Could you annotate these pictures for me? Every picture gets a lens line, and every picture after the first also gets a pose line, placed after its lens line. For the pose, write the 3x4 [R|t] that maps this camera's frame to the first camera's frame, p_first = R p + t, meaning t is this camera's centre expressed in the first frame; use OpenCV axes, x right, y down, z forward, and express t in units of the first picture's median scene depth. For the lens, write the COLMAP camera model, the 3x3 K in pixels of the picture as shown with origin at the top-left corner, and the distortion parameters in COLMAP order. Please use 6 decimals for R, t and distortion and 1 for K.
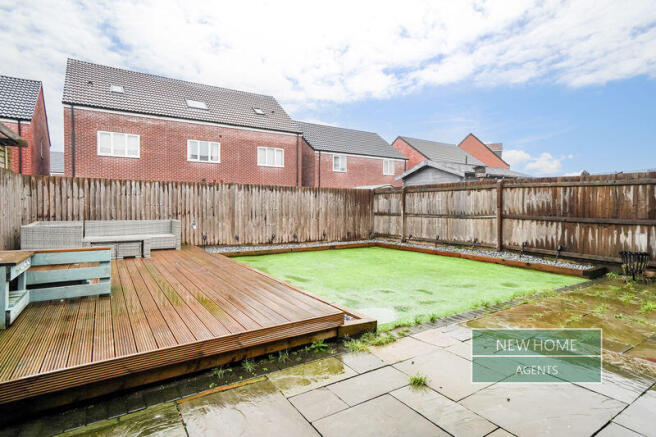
lens RADIAL K [[348.6, 0, 324.0], [0, 348.6, 205.5], [0, 0, 1]] dist [0.002847, 0.000922]
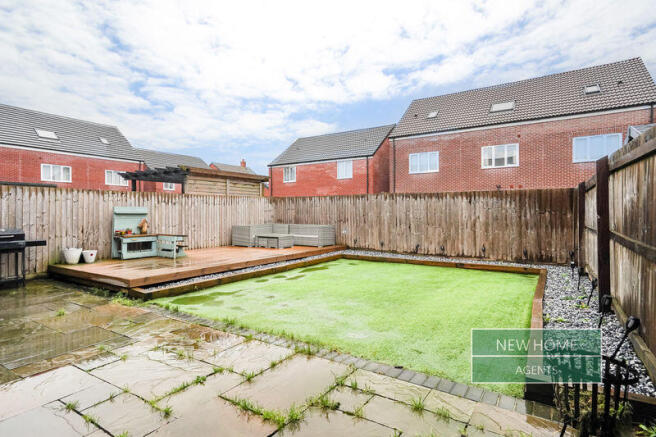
lens RADIAL K [[348.6, 0, 327.4], [0, 348.6, 216.5], [0, 0, 1]] dist [0.002847, 0.000922]
pose [[0.414479, 0.003219, -0.910053, 0.619414], [0.002054, 0.999988, 0.004473, 0.002896], [0.910057, -0.003723, 0.414467, 0.380821]]
